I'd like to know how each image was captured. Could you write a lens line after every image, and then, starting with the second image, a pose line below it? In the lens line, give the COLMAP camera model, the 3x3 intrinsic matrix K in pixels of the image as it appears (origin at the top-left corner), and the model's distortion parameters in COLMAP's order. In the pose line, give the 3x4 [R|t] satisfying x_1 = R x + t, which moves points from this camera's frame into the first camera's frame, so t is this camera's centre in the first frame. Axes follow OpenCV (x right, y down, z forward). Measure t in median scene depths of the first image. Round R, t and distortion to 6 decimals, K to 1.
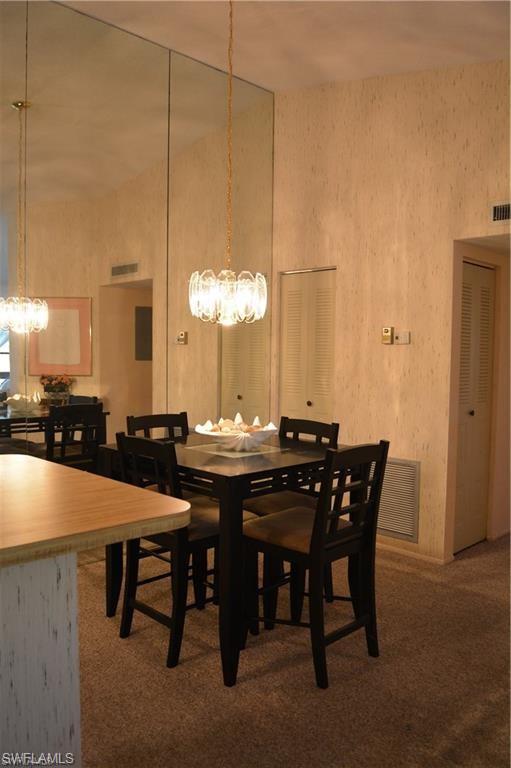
lens RADIAL K [[614.9, 0, 255.5], [0, 614.9, 384.0], [0, 0, 1]] dist [-0.062165, 0.001075]
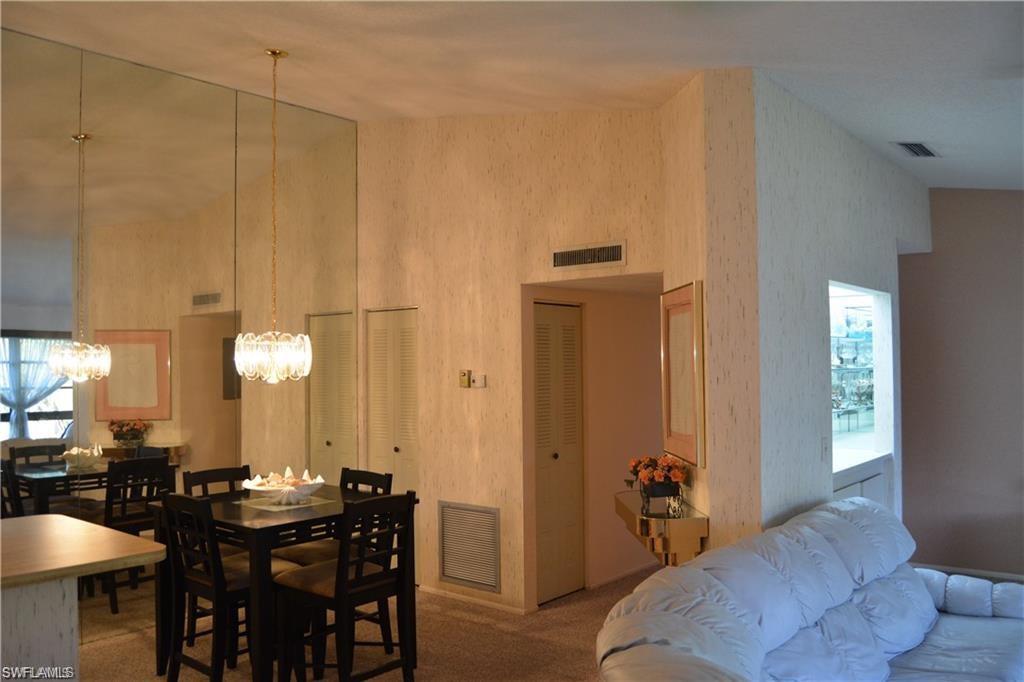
lens RADIAL K [[819.8, 0, 512.0], [0, 819.8, 341.0], [0, 0, 1]] dist [-0.062165, 0.001075]
pose [[0.994956, -0.019040, 0.098489, 0.165843], [0.026826, 0.996566, -0.078341, -0.035328], [-0.096659, 0.080588, 0.992050, -0.311747]]
